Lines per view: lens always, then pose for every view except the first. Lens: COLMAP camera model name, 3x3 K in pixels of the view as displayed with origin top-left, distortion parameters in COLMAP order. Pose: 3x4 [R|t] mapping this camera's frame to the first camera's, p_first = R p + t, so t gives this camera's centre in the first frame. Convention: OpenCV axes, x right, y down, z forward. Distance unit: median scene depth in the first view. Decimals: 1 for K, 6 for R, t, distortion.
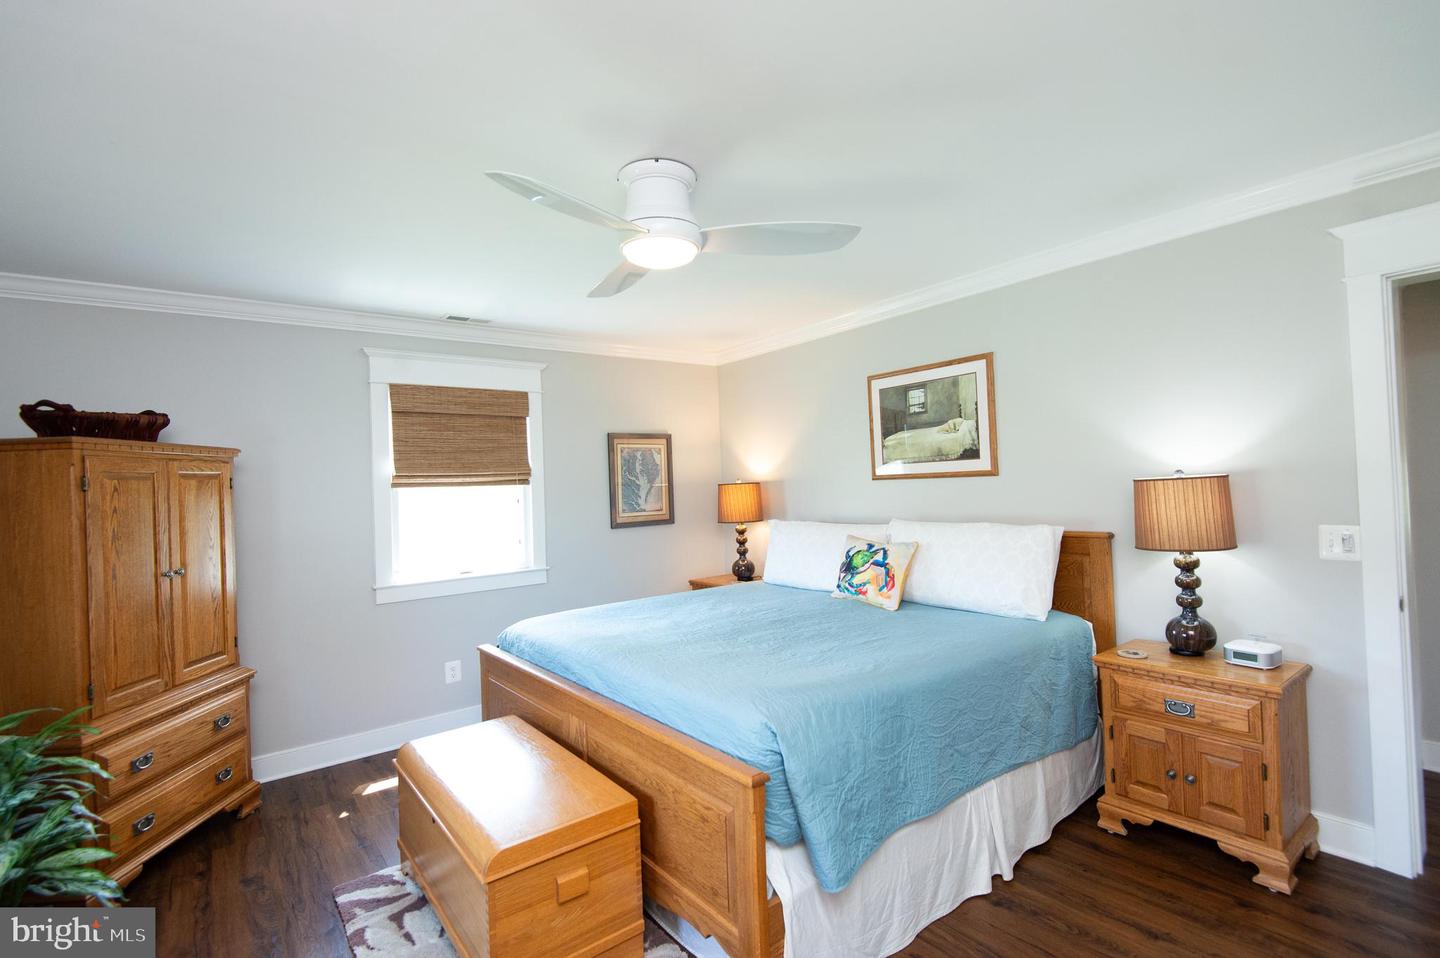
lens RADIAL K [[648.3, 0, 720.0], [0, 648.3, 479.0], [0, 0, 1]] dist [0.000992, -0.000115]
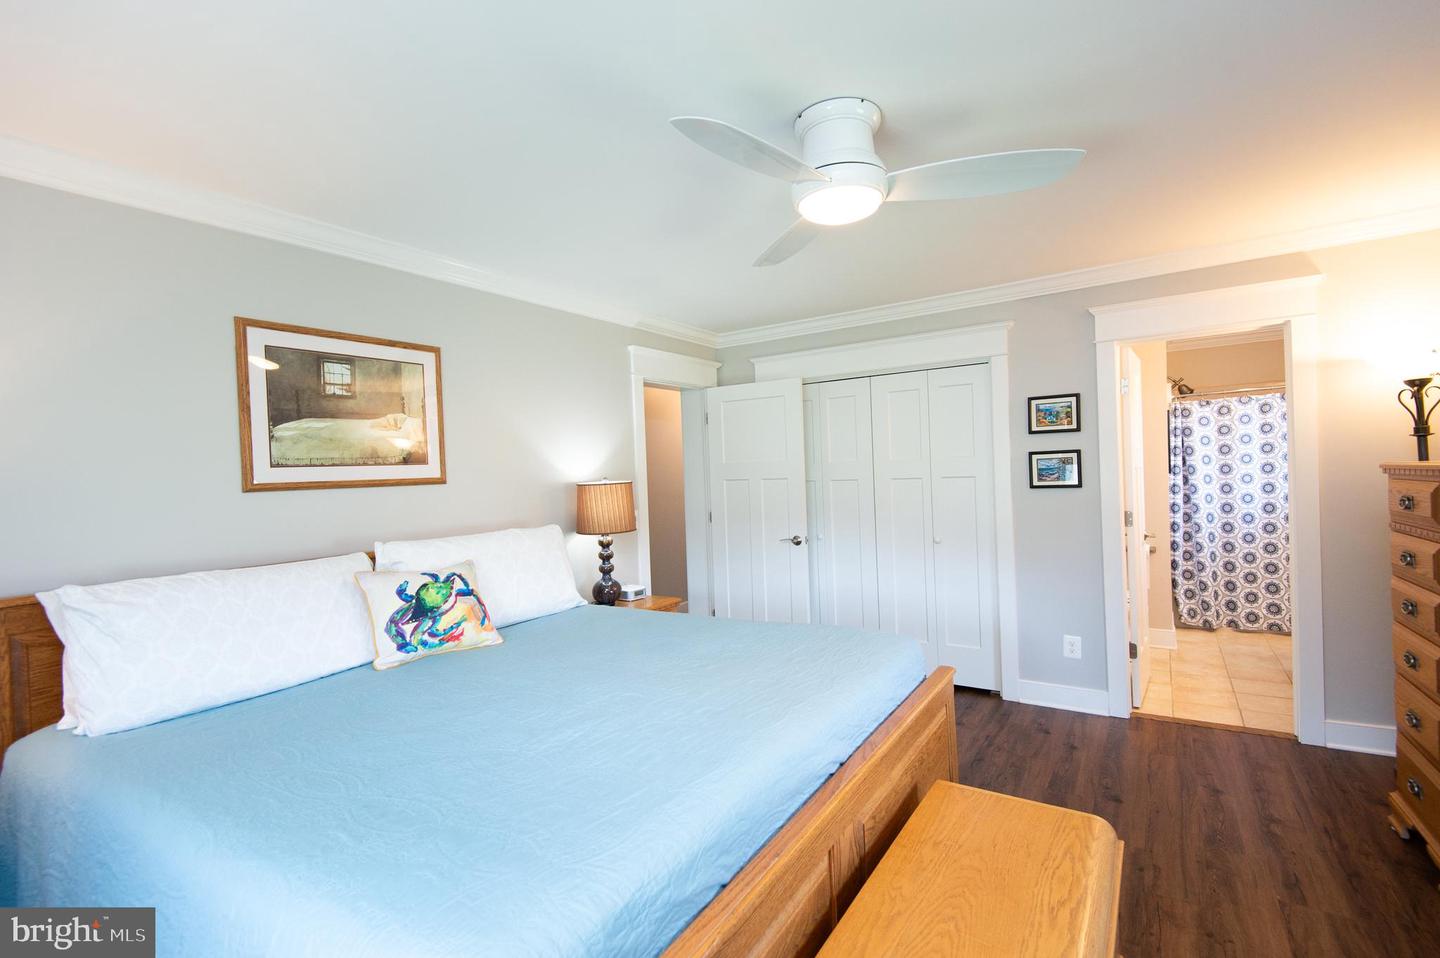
lens RADIAL K [[648.3, 0, 720.0], [0, 648.3, 479.0], [0, 0, 1]] dist [0.000992, -0.000115]
pose [[-0.322907, 0.042100, 0.945494, -0.545433], [0.045239, 0.998555, -0.029012, 0.031249], [-0.945349, 0.033405, -0.324345, 0.909035]]
